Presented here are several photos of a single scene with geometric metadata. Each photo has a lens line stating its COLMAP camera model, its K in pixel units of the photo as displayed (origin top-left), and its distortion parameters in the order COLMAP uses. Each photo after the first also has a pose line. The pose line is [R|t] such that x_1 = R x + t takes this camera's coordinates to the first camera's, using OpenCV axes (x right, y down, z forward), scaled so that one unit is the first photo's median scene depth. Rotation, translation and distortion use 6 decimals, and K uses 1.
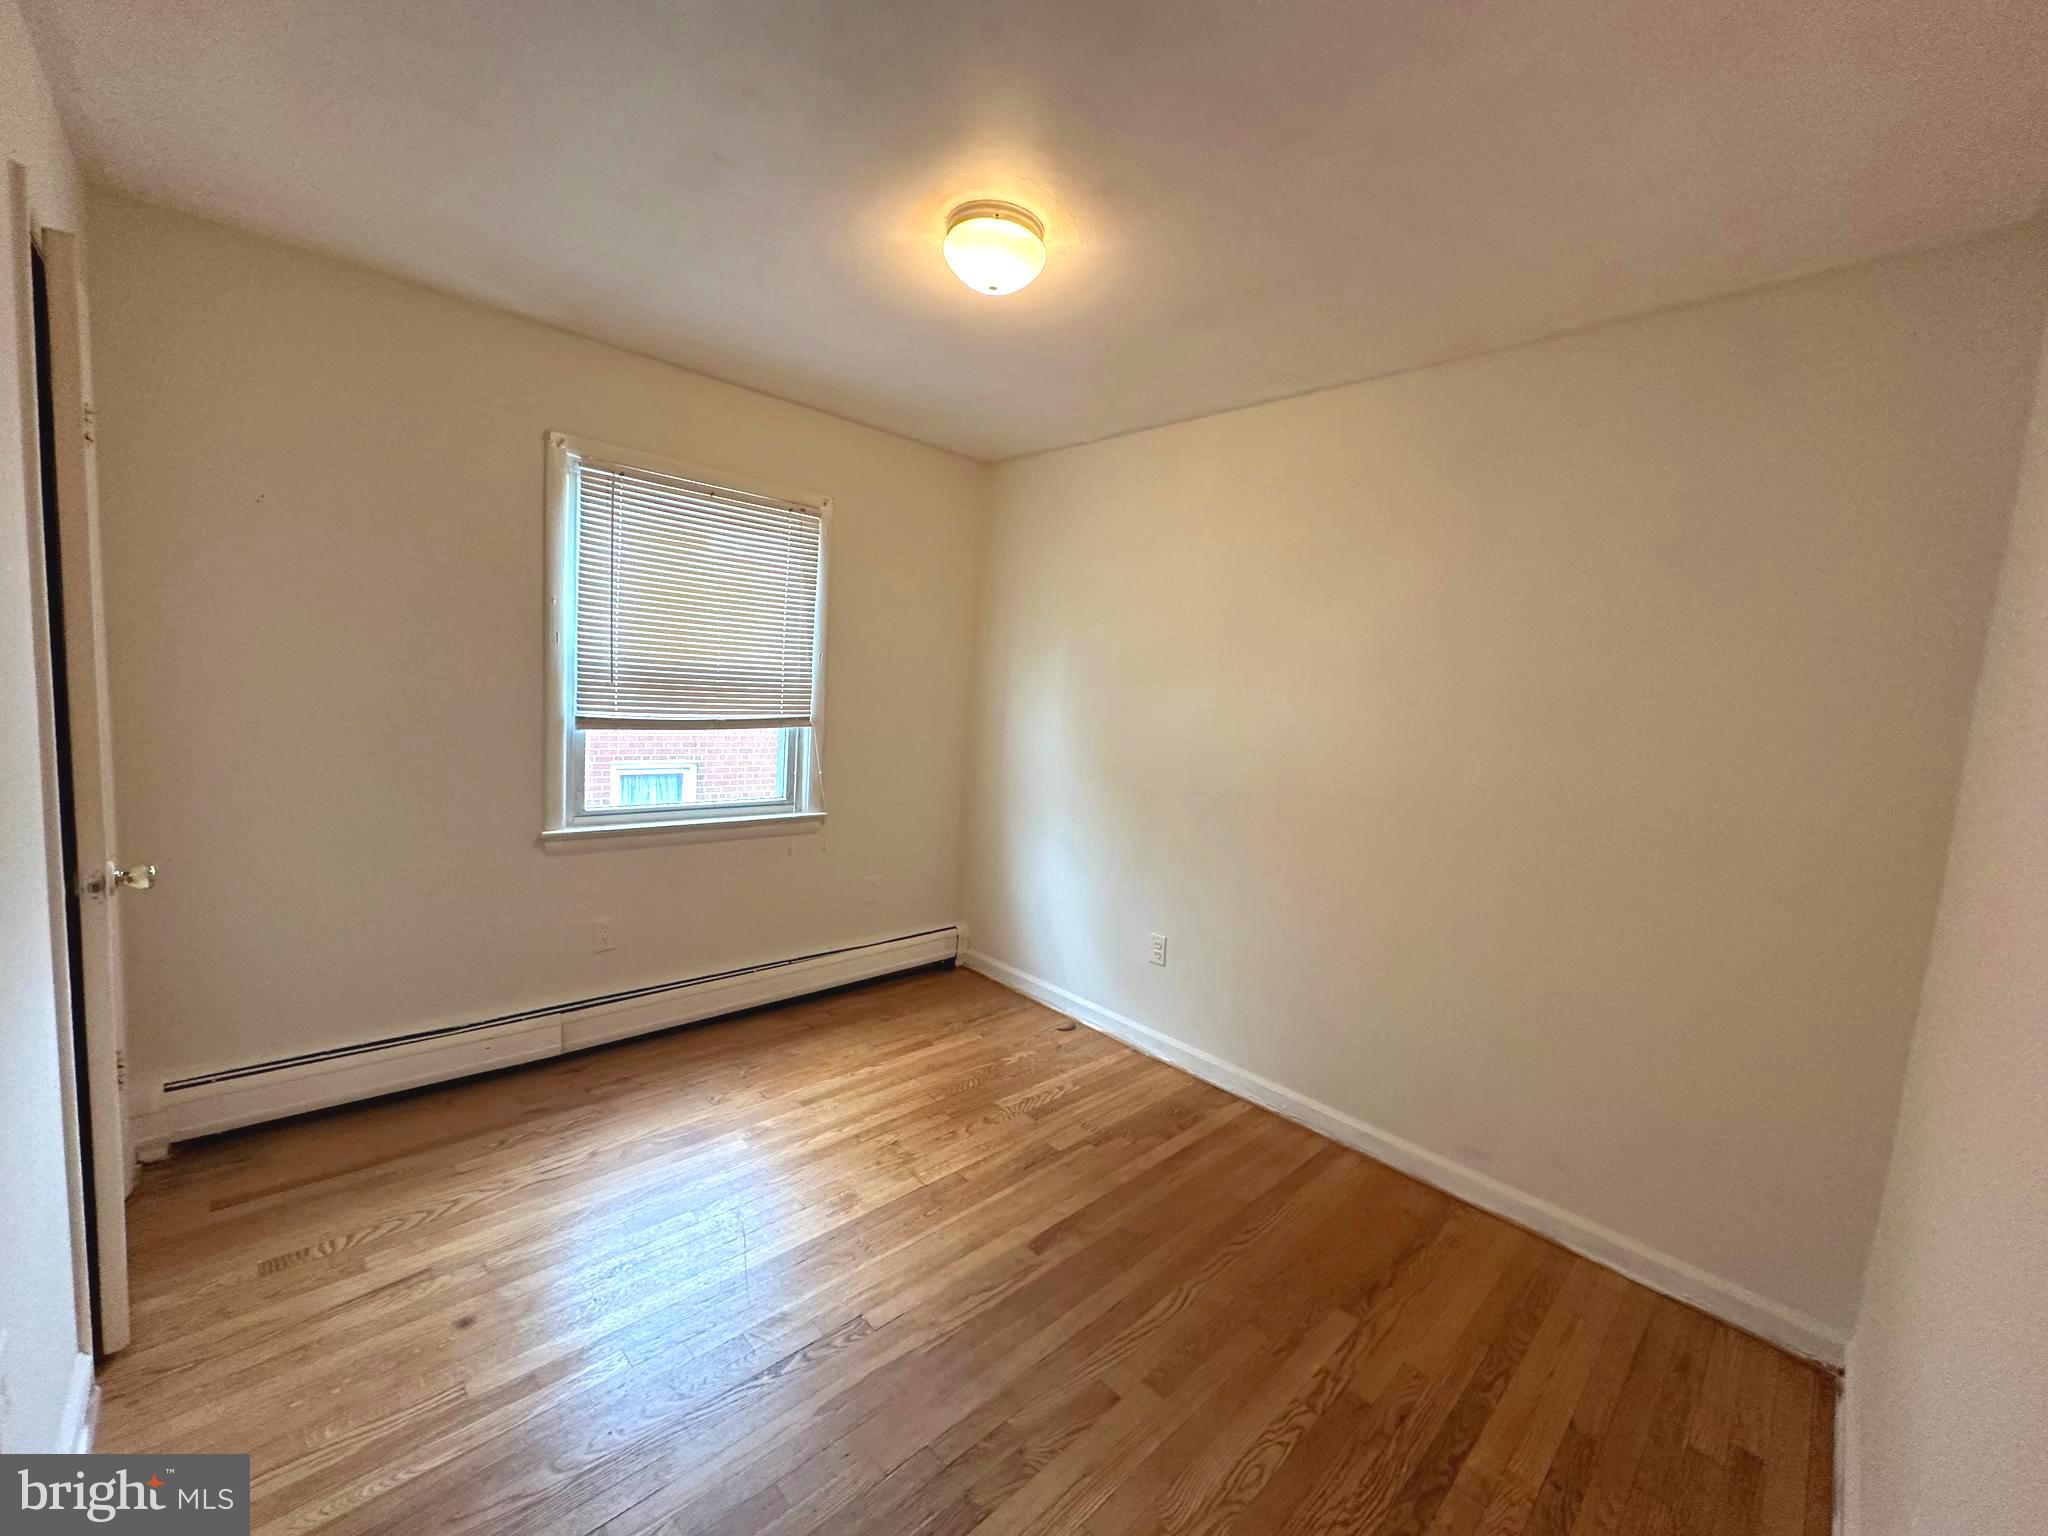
lens RADIAL K [[816.2, 0, 1023.3], [0, 816.2, 769.1], [0, 0, 1]] dist [-0.003910, 0.001183]
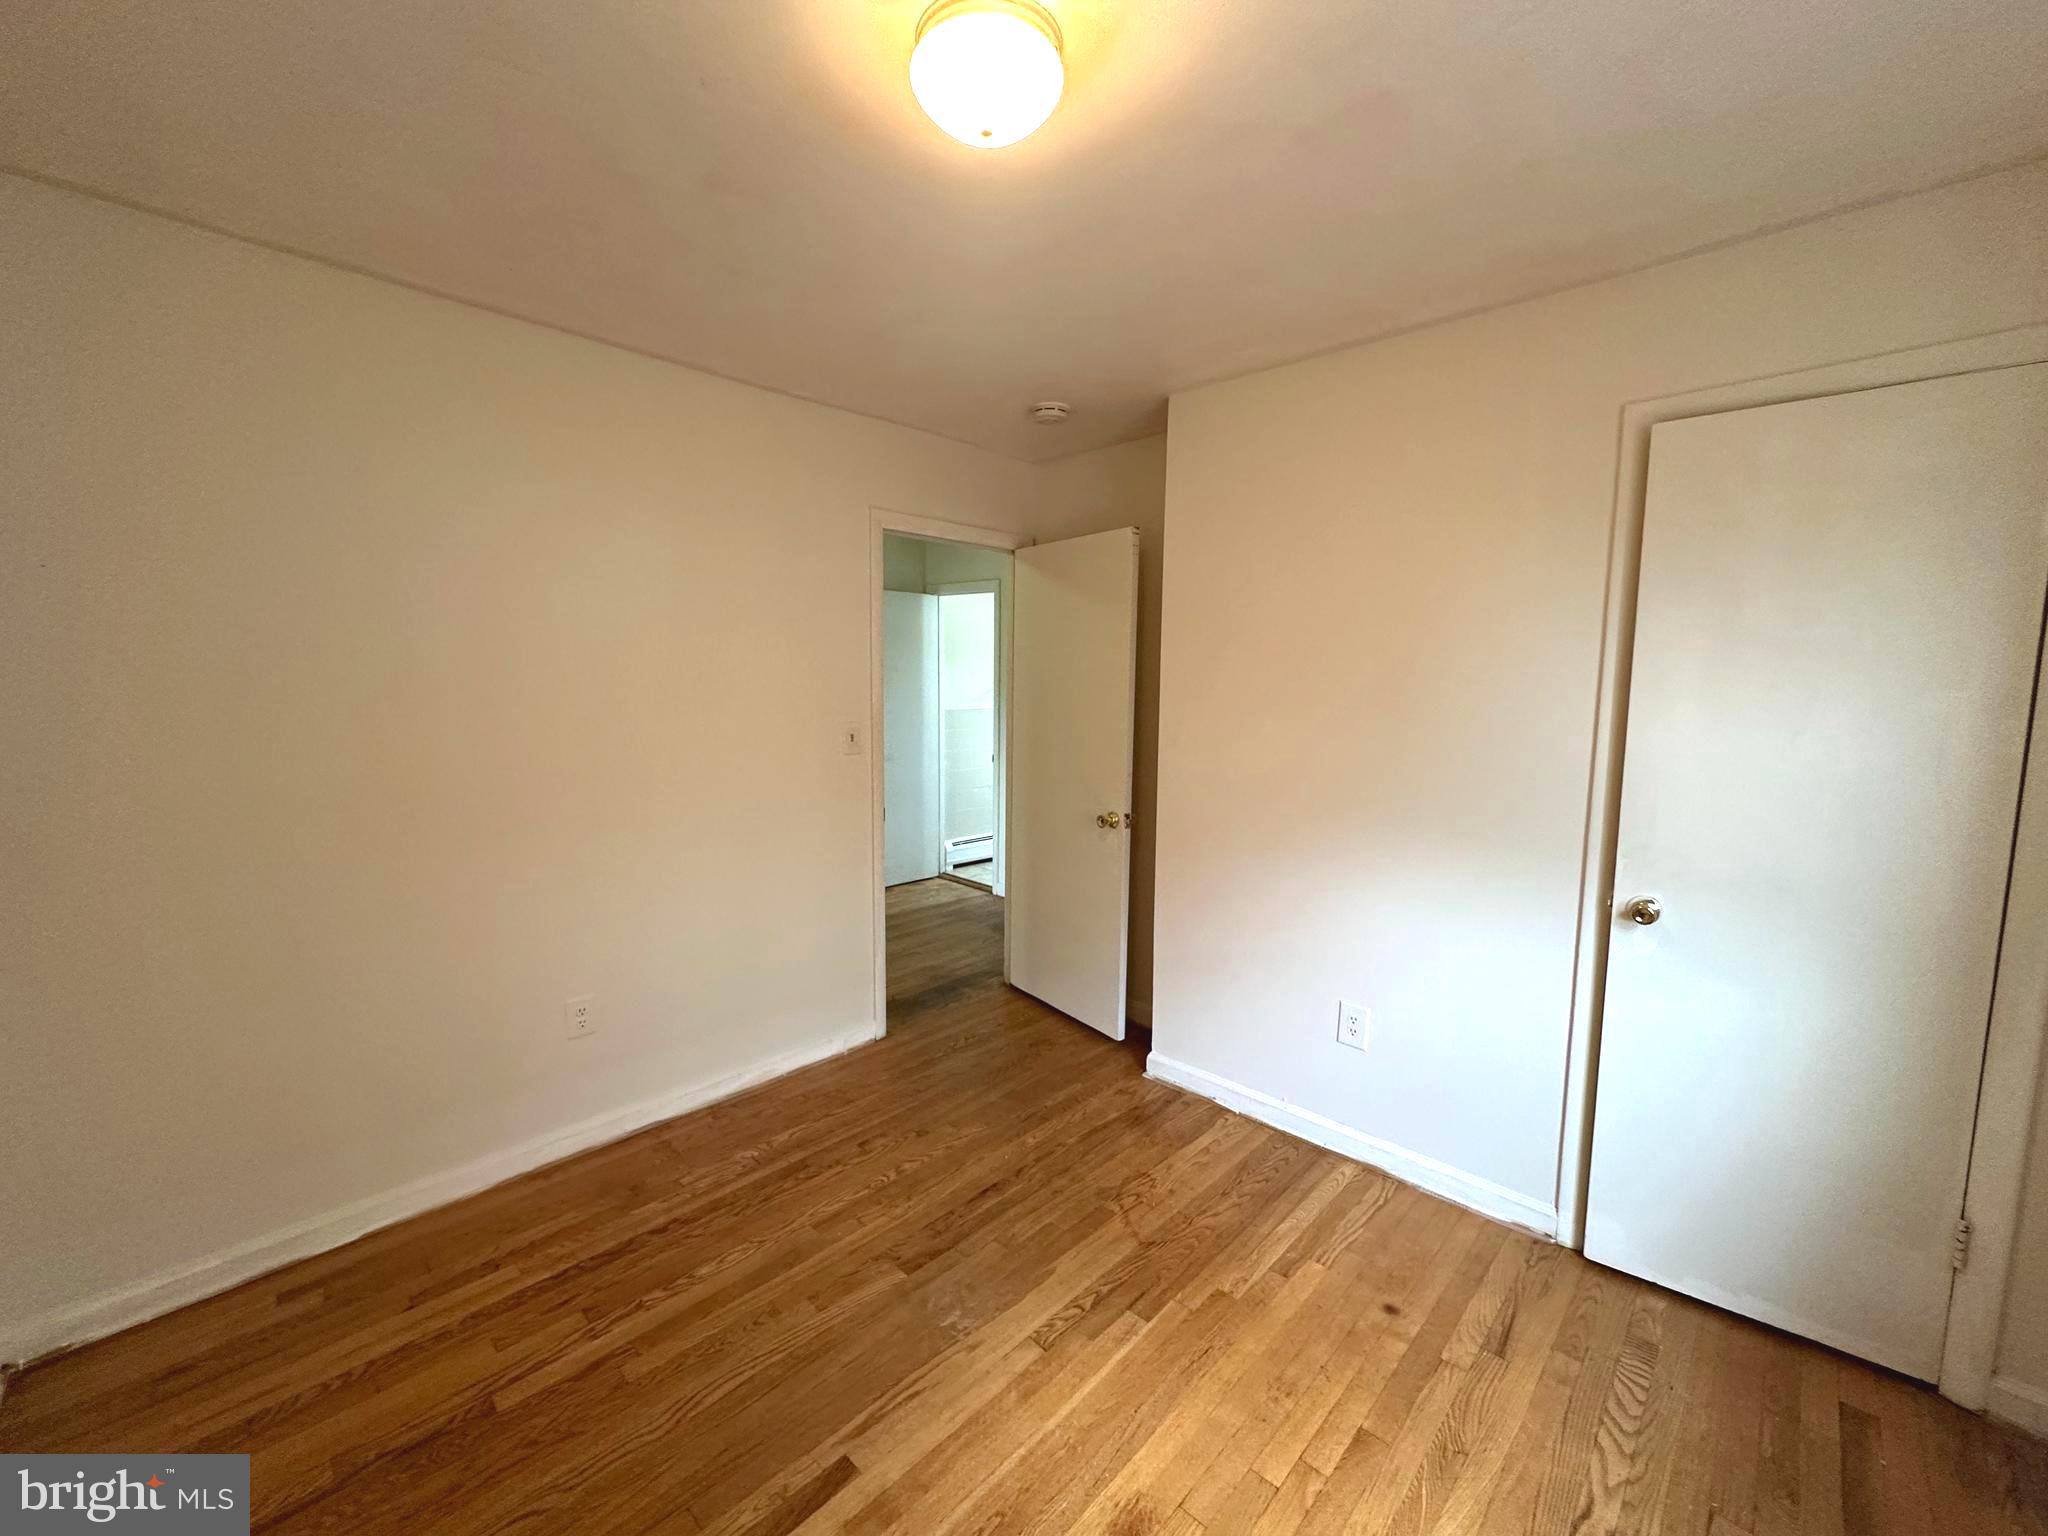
lens RADIAL K [[816.2, 0, 1022.9], [0, 816.2, 770.5], [0, 0, 1]] dist [-0.003910, 0.001183]
pose [[-0.996535, -0.069186, -0.046155, -0.081769], [-0.076963, 0.977490, 0.196444, -0.226031], [0.031525, 0.199315, -0.979428, 1.951773]]
